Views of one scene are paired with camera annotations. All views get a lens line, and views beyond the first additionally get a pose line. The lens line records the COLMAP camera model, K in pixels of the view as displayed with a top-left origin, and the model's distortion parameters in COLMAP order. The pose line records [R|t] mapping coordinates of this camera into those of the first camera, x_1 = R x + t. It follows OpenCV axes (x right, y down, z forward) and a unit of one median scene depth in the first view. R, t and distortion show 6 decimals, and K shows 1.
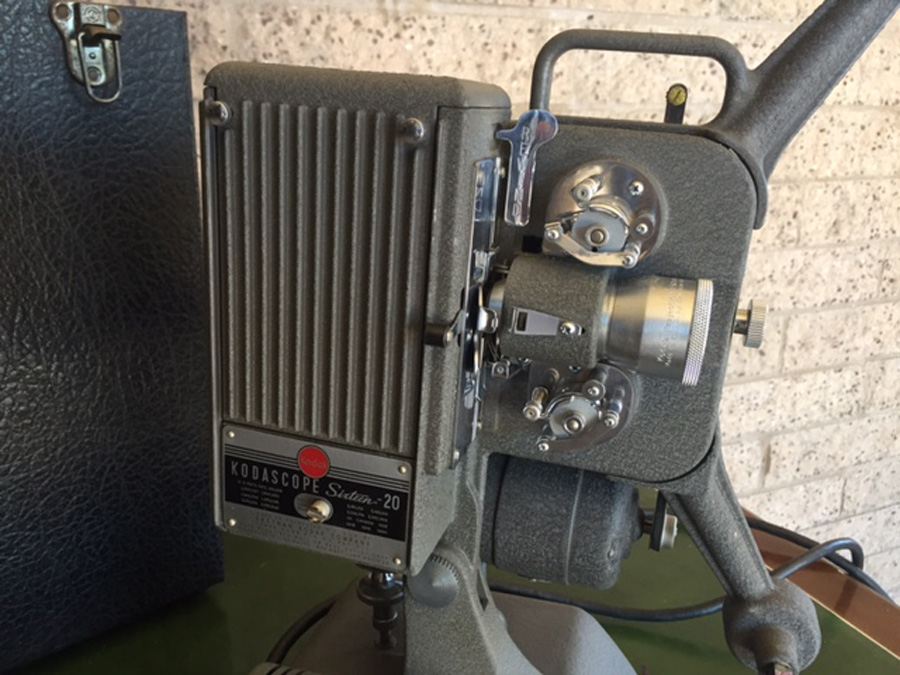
lens RADIAL K [[780.2, 0, 450.0], [0, 780.2, 337.5], [0, 0, 1]] dist [0.070481, -0.110908]
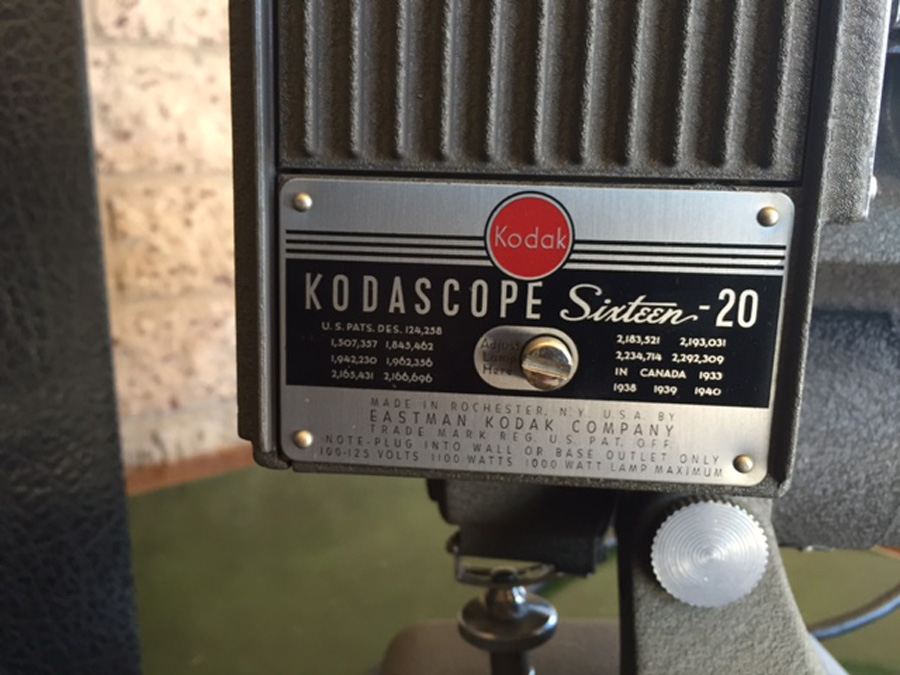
lens RADIAL K [[809.1, 0, 450.0], [0, 809.1, 337.5], [0, 0, 1]] dist [0.002421, -0.015647]
pose [[0.976584, -0.077563, 0.200670, -0.267810], [0.100643, 0.989100, -0.107483, 0.222638], [-0.190146, 0.125162, 0.973745, 0.537097]]
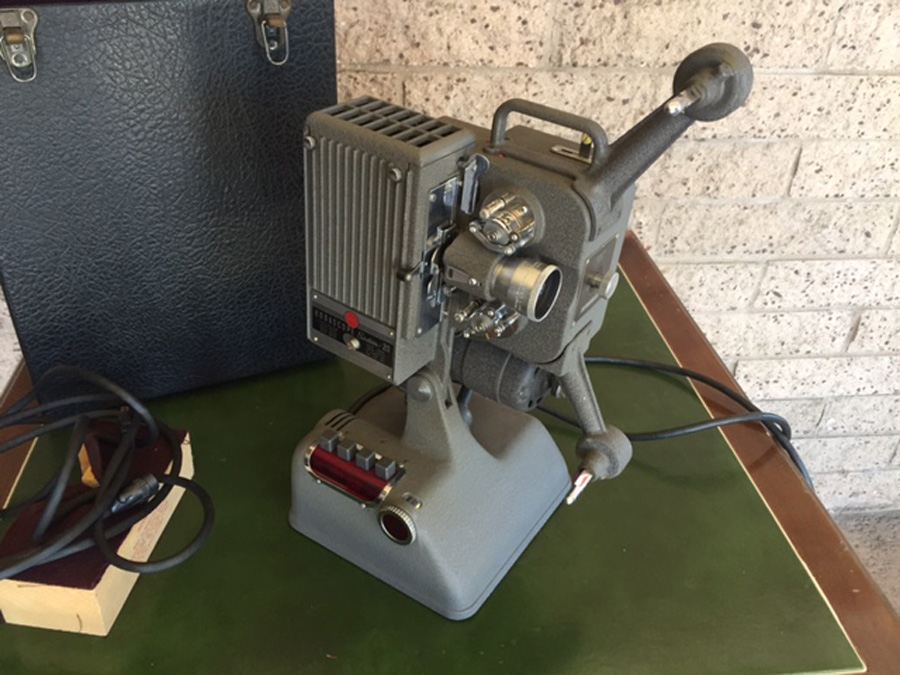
lens RADIAL K [[780.2, 0, 450.0], [0, 780.2, 337.5], [0, 0, 1]] dist [0.070481, -0.110908]
pose [[0.954636, 0.186238, -0.232350, 0.447705], [-0.112999, 0.948487, 0.295980, -0.346413], [0.275503, -0.256298, 0.926504, -0.630204]]
